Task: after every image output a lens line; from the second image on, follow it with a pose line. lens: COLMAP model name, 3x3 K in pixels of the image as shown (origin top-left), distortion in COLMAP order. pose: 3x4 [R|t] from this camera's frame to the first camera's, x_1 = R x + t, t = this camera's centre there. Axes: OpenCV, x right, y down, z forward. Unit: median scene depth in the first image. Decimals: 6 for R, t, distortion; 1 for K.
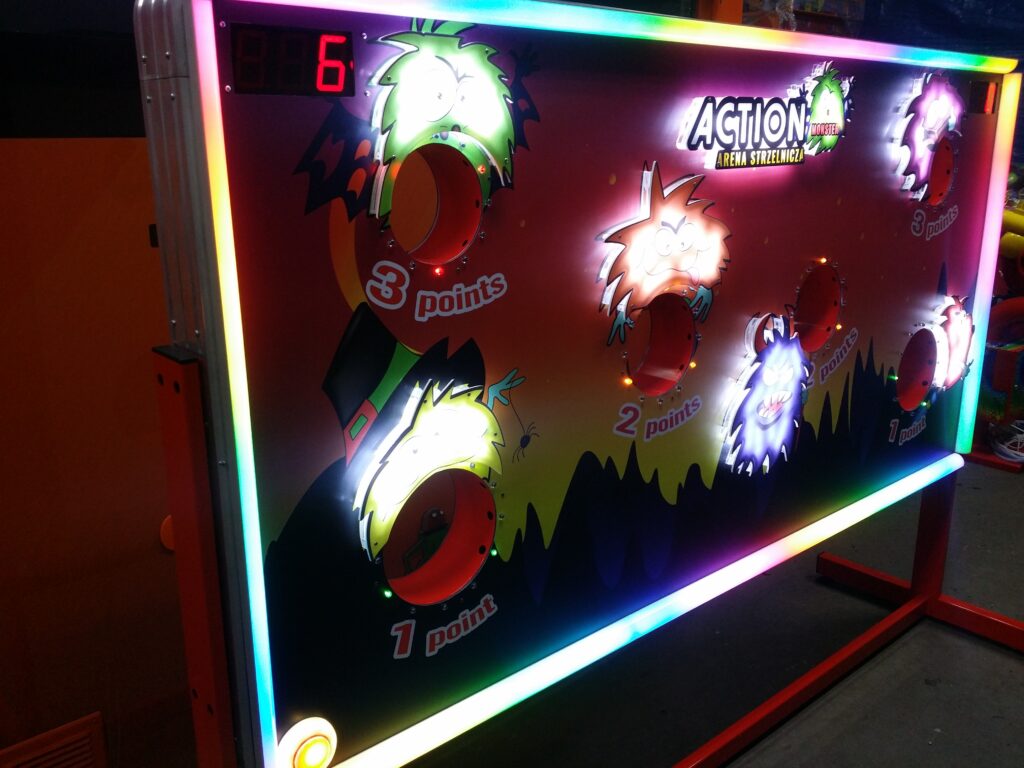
lens RADIAL K [[920.0, 0, 512.0], [0, 920.0, 384.0], [0, 0, 1]] dist [0.114128, -0.242575]
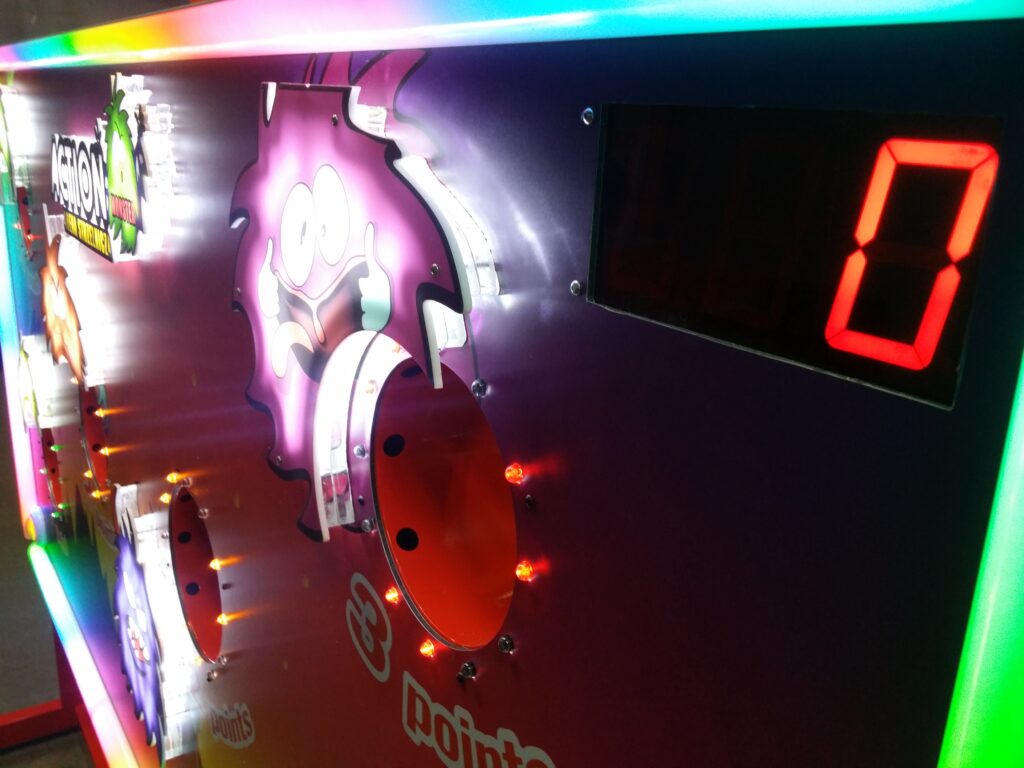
lens RADIAL K [[920.0, 0, 512.0], [0, 920.0, 384.0], [0, 0, 1]] dist [0.114128, -0.242575]
pose [[-0.128439, 0.277827, -0.952006, 0.918901], [-0.299779, 0.904172, 0.304312, -0.455805], [0.945323, 0.324477, -0.032844, 1.405637]]
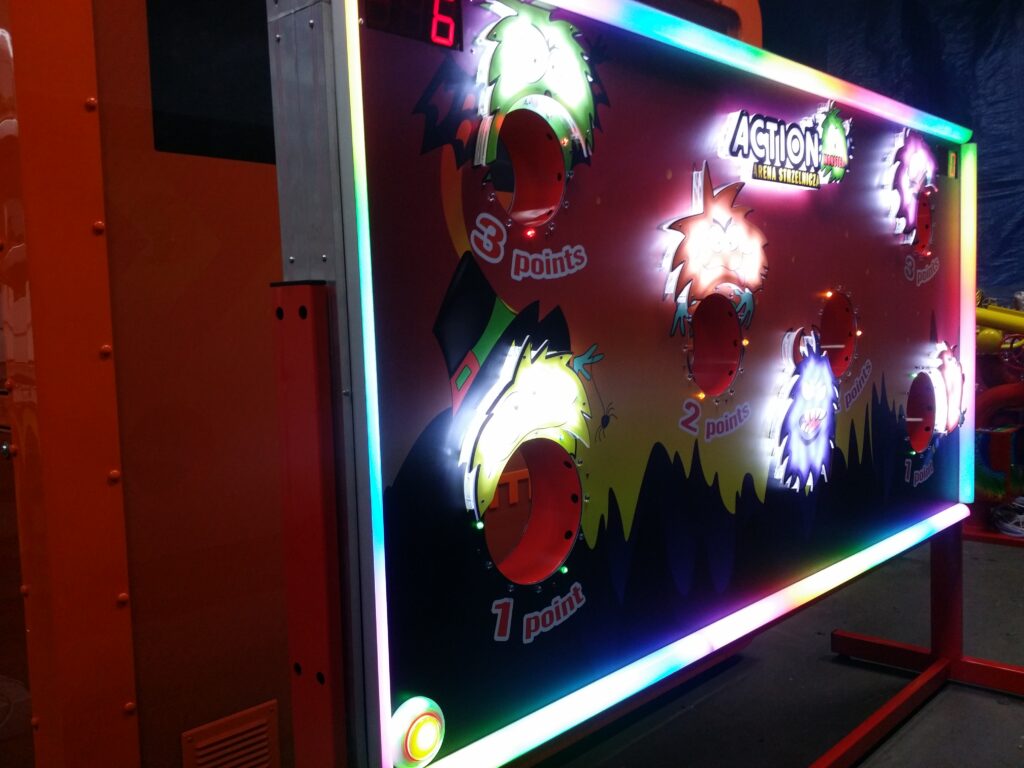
lens RADIAL K [[920.0, 0, 512.0], [0, 920.0, 384.0], [0, 0, 1]] dist [0.114128, -0.242575]
pose [[0.995722, -0.033876, 0.085961, -0.155064], [0.049802, 0.980422, -0.190508, 0.188949], [-0.077825, 0.193974, 0.977915, 0.025845]]
